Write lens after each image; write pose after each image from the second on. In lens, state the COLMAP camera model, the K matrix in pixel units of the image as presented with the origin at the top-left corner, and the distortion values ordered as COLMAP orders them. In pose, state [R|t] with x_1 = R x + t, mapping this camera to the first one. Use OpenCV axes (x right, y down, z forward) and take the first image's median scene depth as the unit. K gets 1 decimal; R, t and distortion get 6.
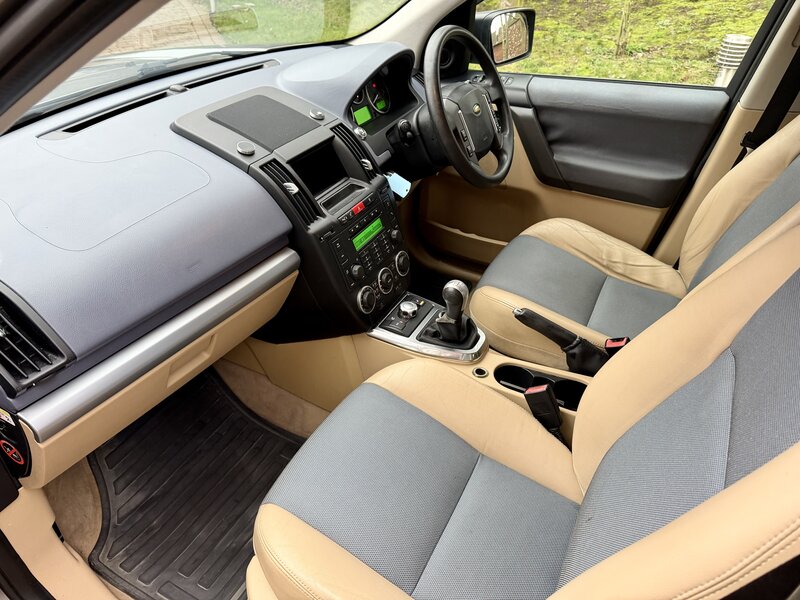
lens RADIAL K [[565.3, 0, 396.7], [0, 565.3, 297.6], [0, 0, 1]] dist [0.059325, -0.061271]
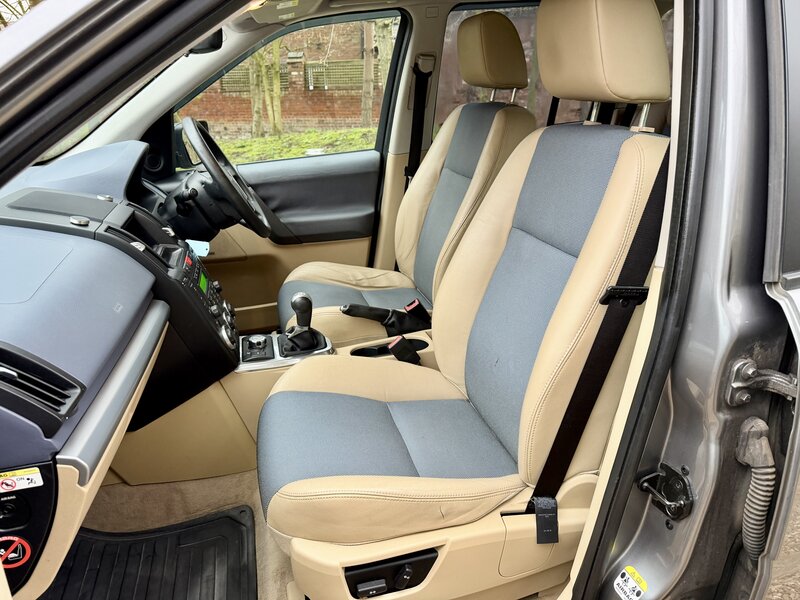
lens RADIAL K [[565.3, 0, 401.9], [0, 565.3, 300.7], [0, 0, 1]] dist [0.059325, -0.061271]
pose [[0.727721, -0.277075, 0.627417, -0.429833], [0.425169, 0.900044, -0.095669, 0.168222], [-0.538195, 0.336378, 0.772784, -0.033041]]
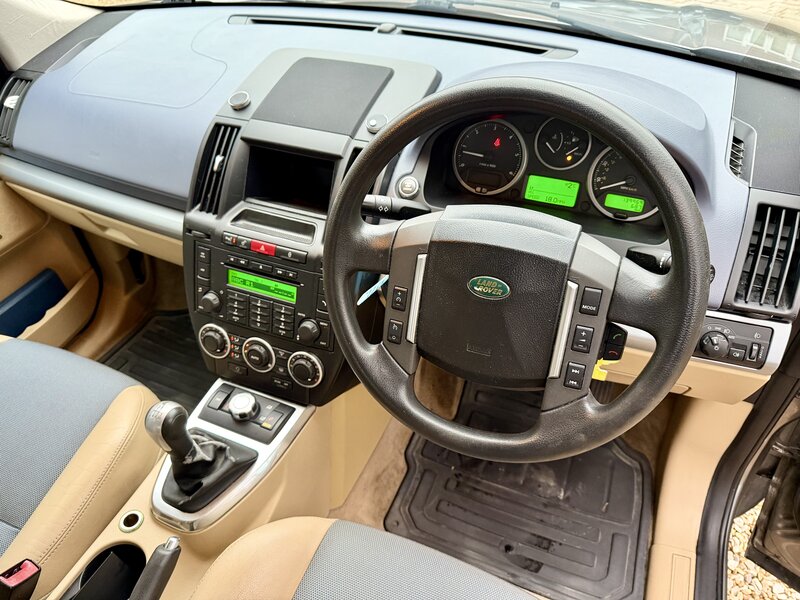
lens RADIAL K [[565.3, 0, 399.1], [0, 565.3, 304.0], [0, 0, 1]] dist [0.059325, -0.061271]
pose [[0.073140, 0.644936, -0.760729, 0.459686], [-0.555974, 0.659619, 0.505762, -0.493417], [0.827975, 0.385954, 0.406812, 0.779680]]
